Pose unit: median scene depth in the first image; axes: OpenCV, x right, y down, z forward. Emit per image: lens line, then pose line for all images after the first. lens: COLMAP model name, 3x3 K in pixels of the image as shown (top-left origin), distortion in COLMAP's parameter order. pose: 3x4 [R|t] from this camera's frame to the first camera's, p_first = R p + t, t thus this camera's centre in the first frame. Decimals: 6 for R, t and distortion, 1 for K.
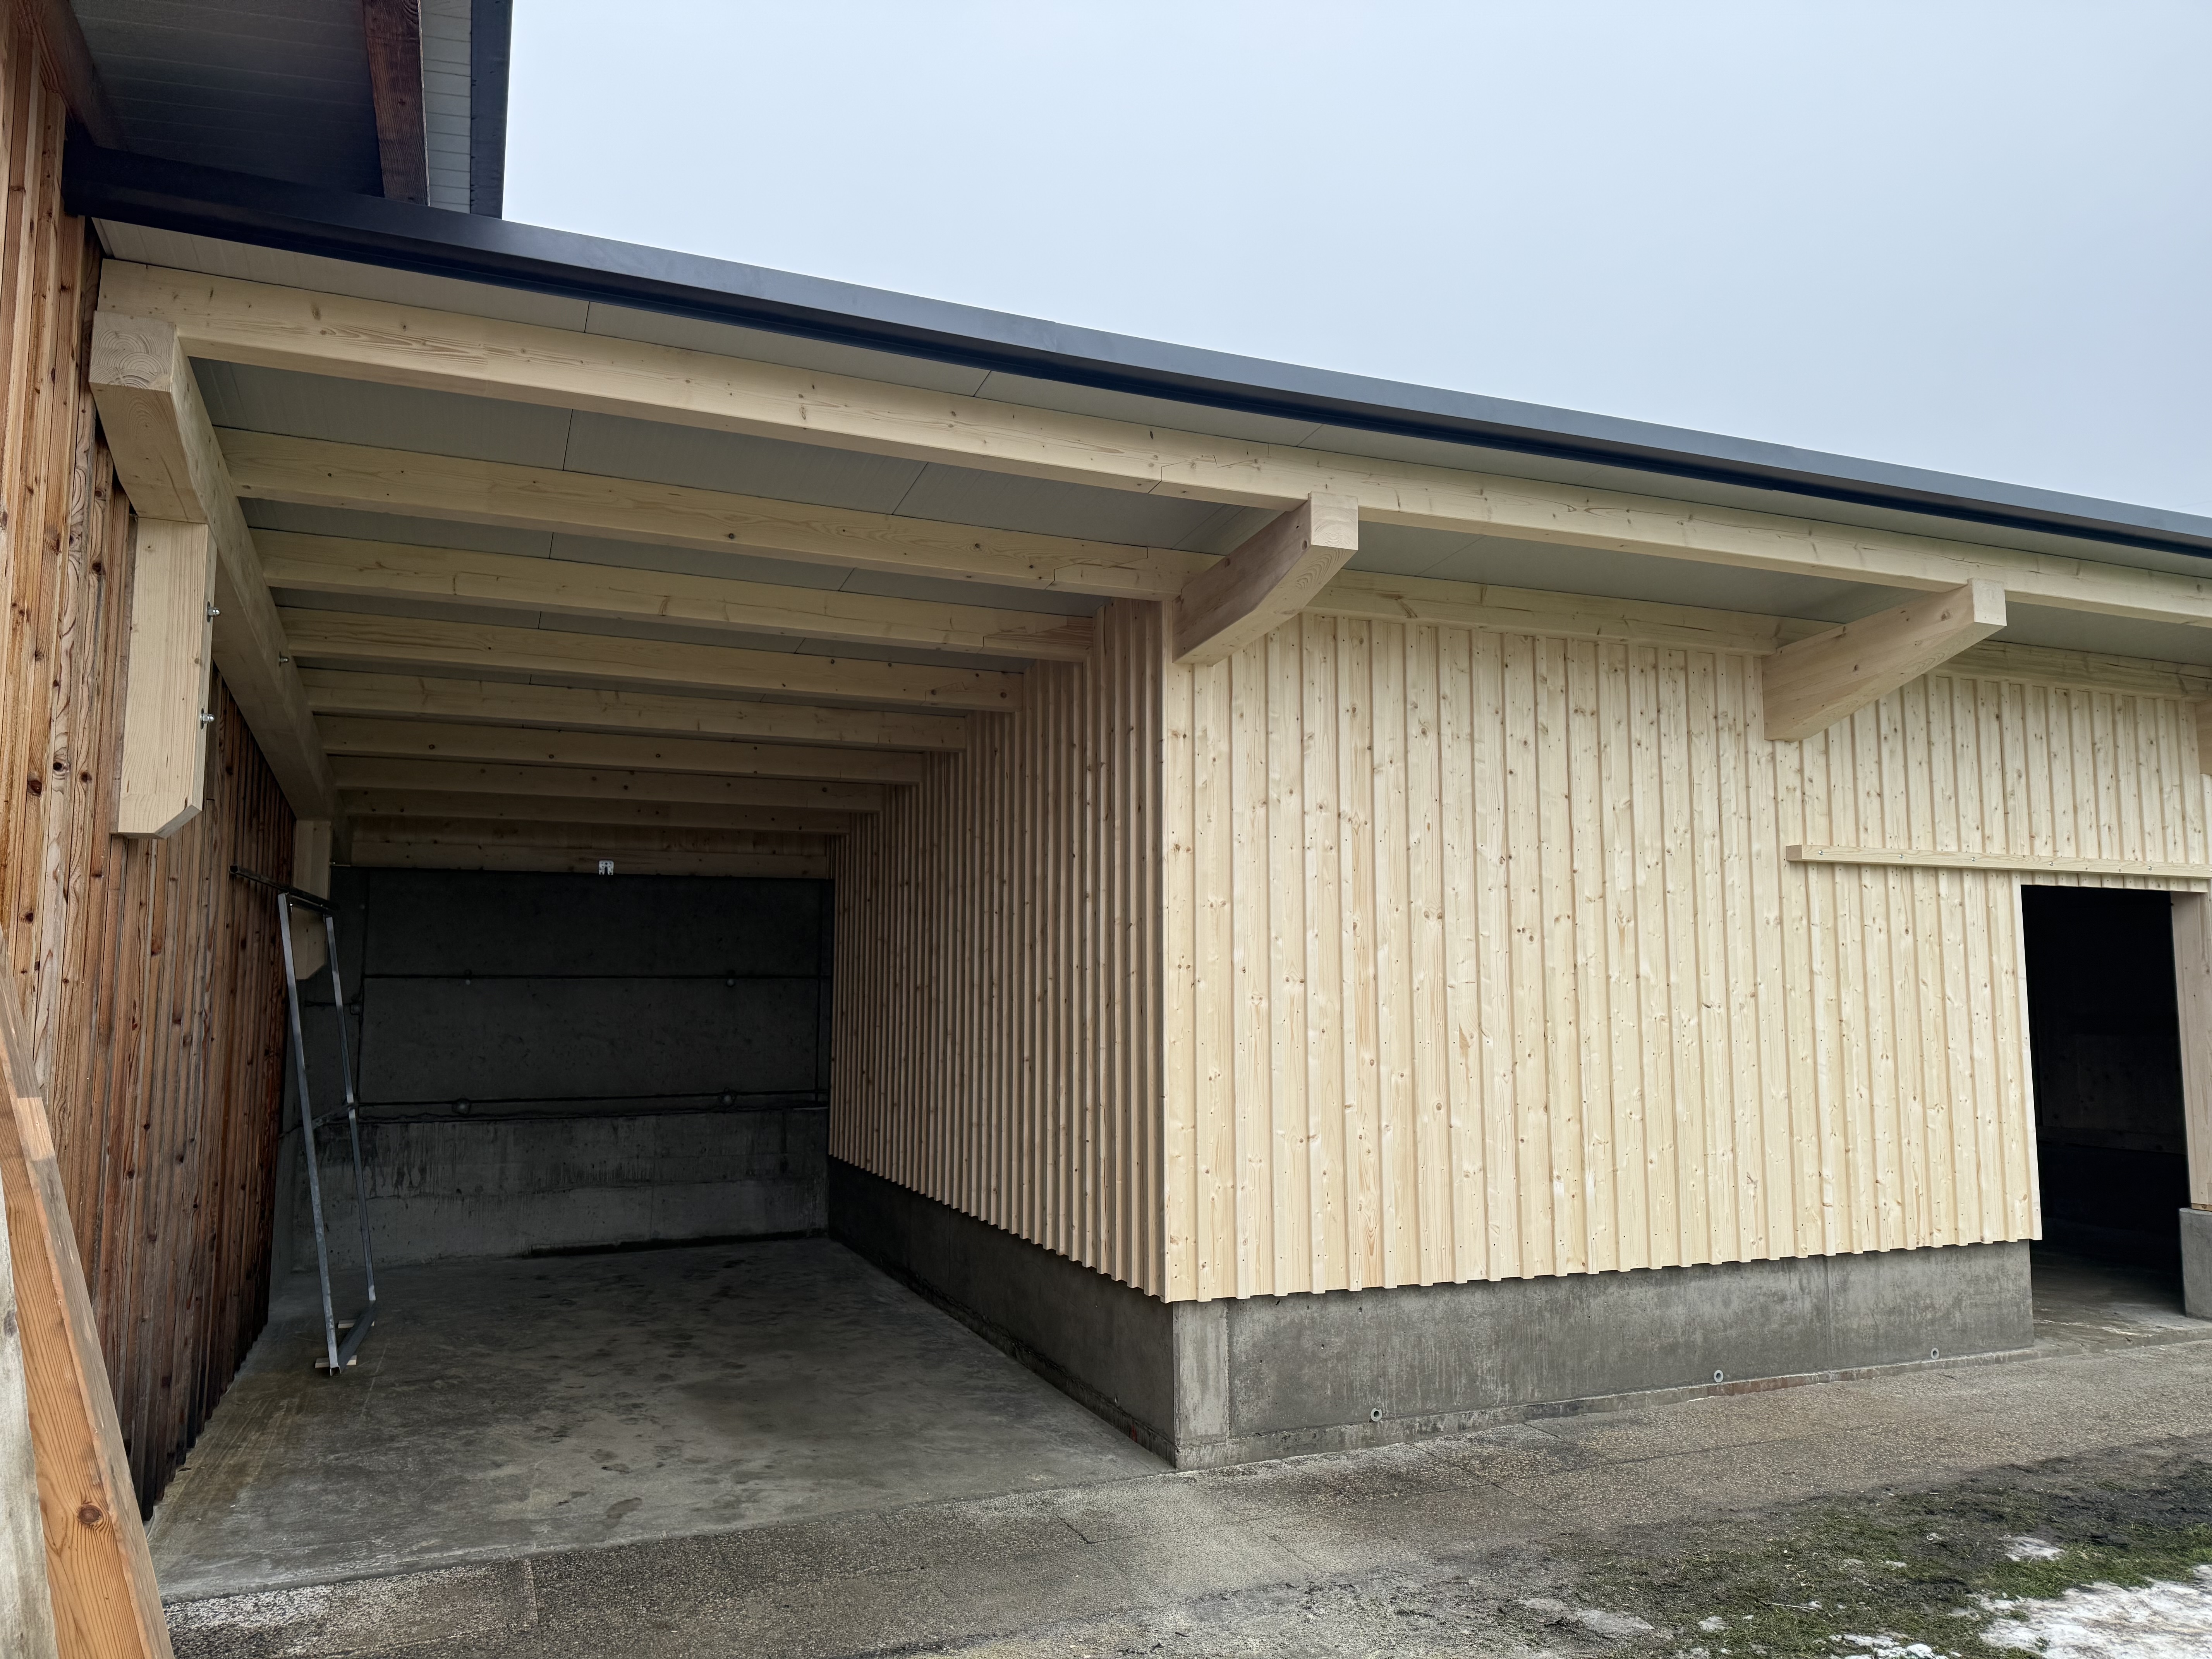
lens RADIAL K [[1570.6, 0, 1106.0], [0, 1570.6, 829.5], [0, 0, 1]] dist [0.007486, -0.110401]
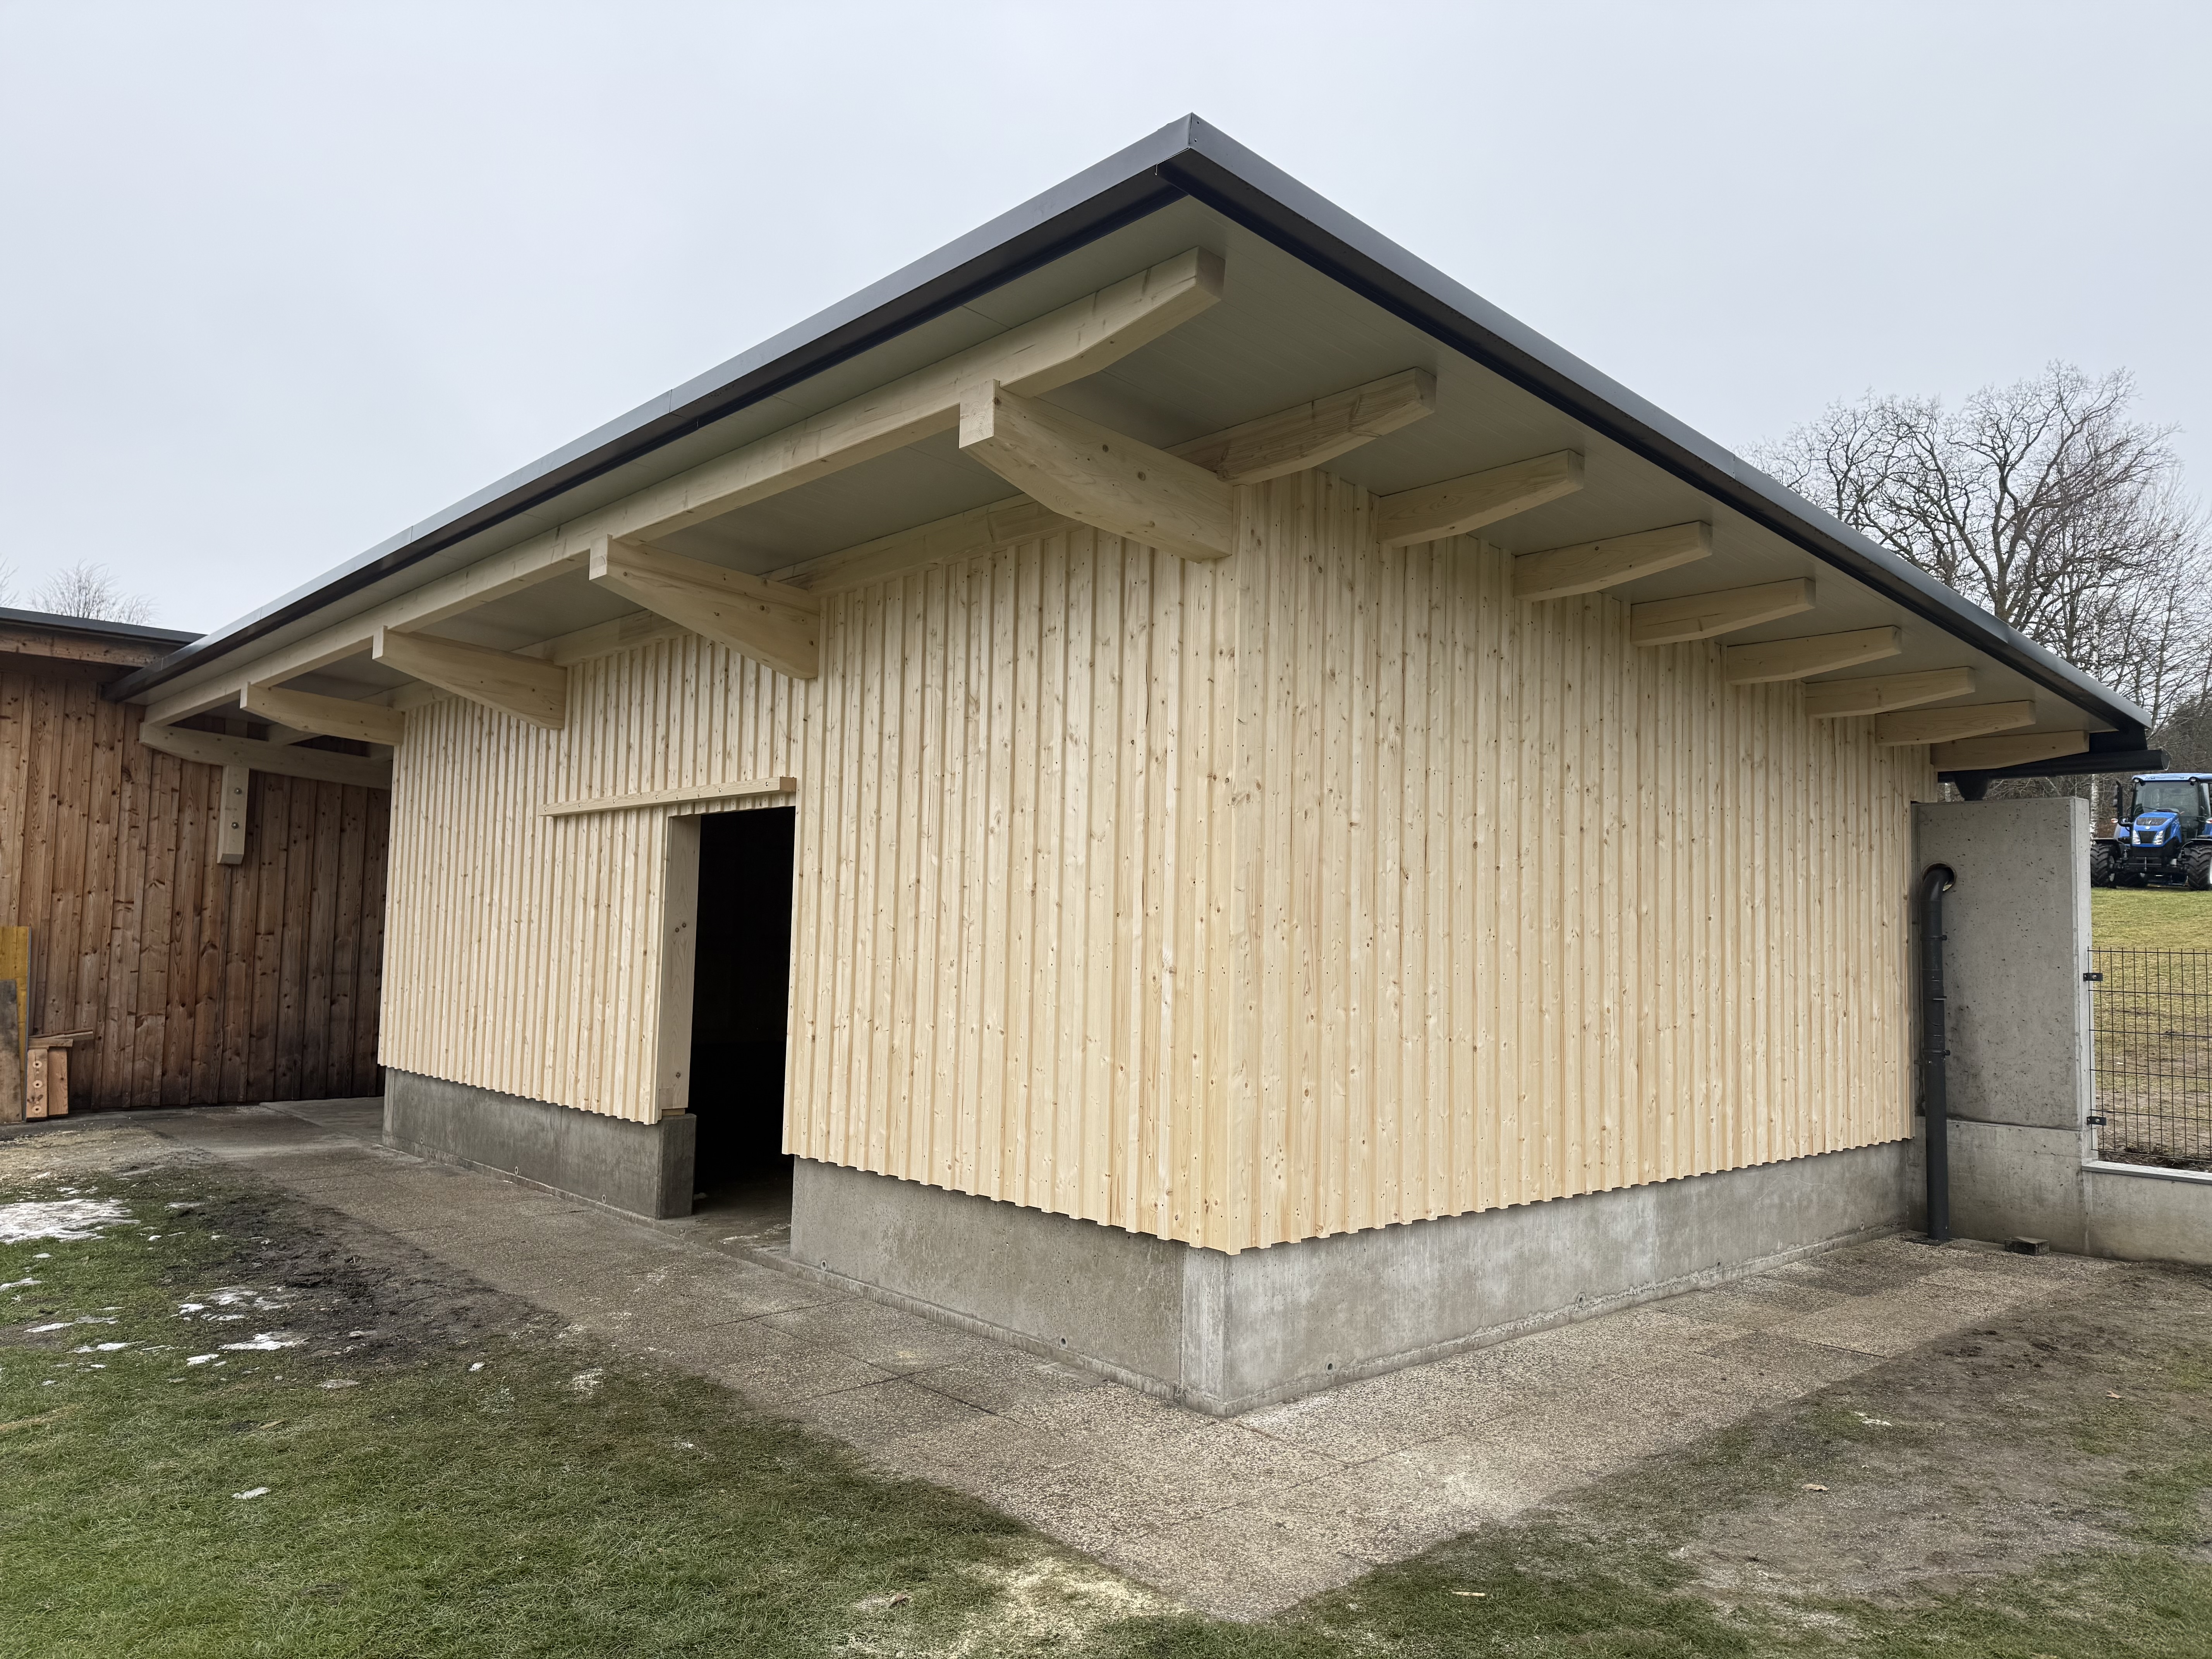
lens RADIAL K [[1557.4, 0, 1106.0], [0, 1557.4, 829.5], [0, 0, 1]] dist [0.067118, -0.081337]
pose [[0.359764, -0.068060, -0.930558, 1.901338], [0.083413, 0.995689, -0.040575, 0.127344], [0.929307, -0.063023, 0.363890, 0.940853]]
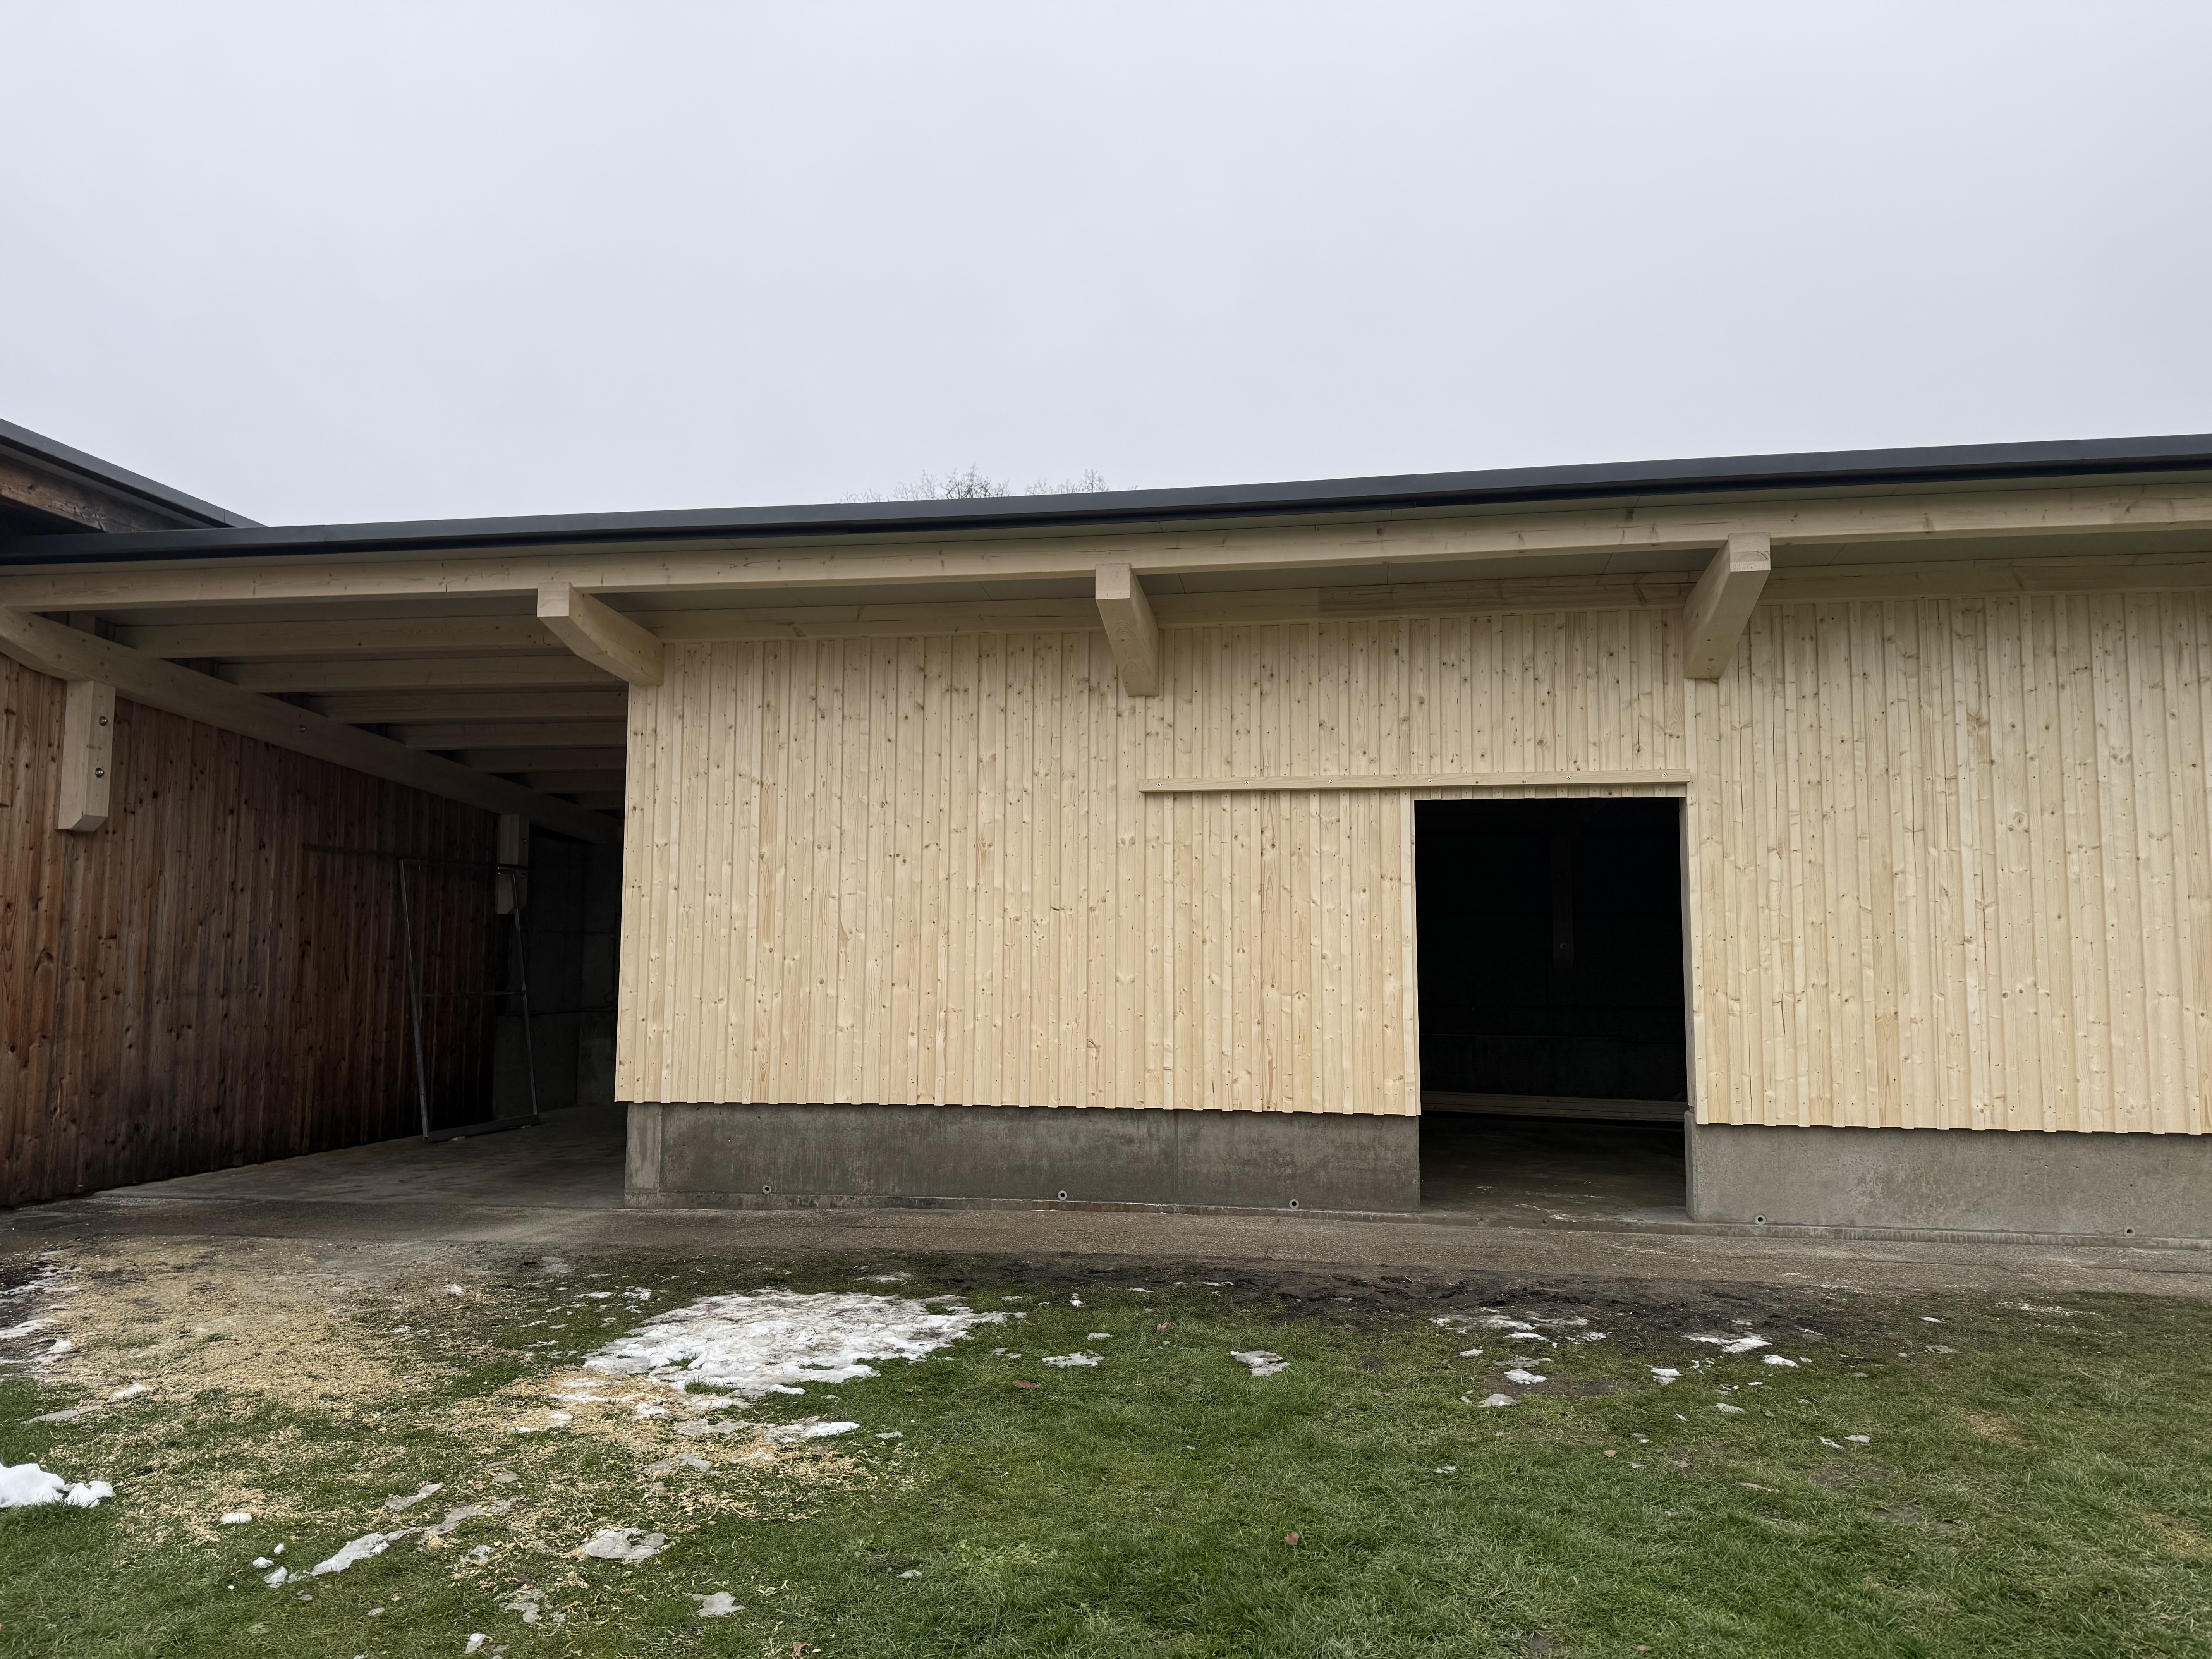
lens RADIAL K [[1557.4, 0, 1106.0], [0, 1557.4, 829.5], [0, 0, 1]] dist [0.067118, -0.081337]
pose [[0.863957, -0.051802, -0.500894, 1.023050], [0.060122, 0.998191, 0.000468, 0.045659], [0.499964, -0.030519, 0.865509, -0.090510]]
